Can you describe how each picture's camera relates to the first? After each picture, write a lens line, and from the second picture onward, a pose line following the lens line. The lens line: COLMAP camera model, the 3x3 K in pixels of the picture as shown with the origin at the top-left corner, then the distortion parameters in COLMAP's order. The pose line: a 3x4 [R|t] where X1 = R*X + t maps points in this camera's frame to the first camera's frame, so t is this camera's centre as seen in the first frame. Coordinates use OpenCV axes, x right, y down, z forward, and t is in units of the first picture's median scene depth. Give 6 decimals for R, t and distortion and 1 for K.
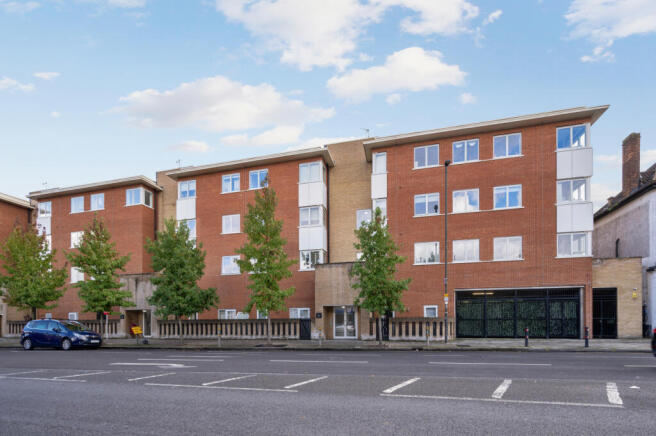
lens RADIAL K [[266.2, 0, 326.2], [0, 266.2, 222.4], [0, 0, 1]] dist [0.000103, 0.000344]
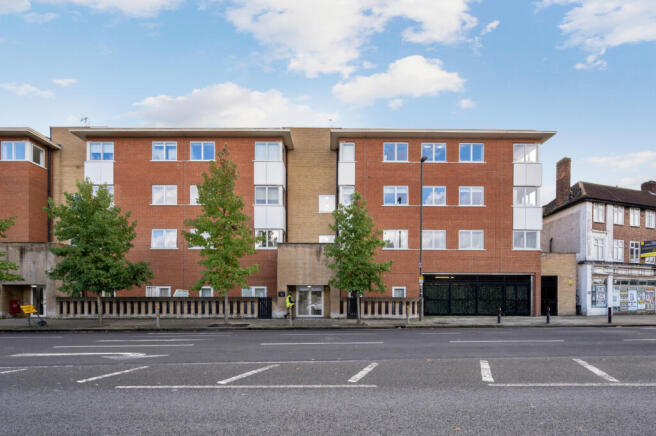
lens RADIAL K [[244.4, 0, 328.3], [0, 244.4, 222.8], [0, 0, 1]] dist [0.000570, 0.000198]
pose [[0.956310, 0.093400, 0.277035, -0.138554], [-0.107471, 0.993556, 0.036016, 0.033833], [-0.271885, -0.064216, 0.960185, 0.095703]]
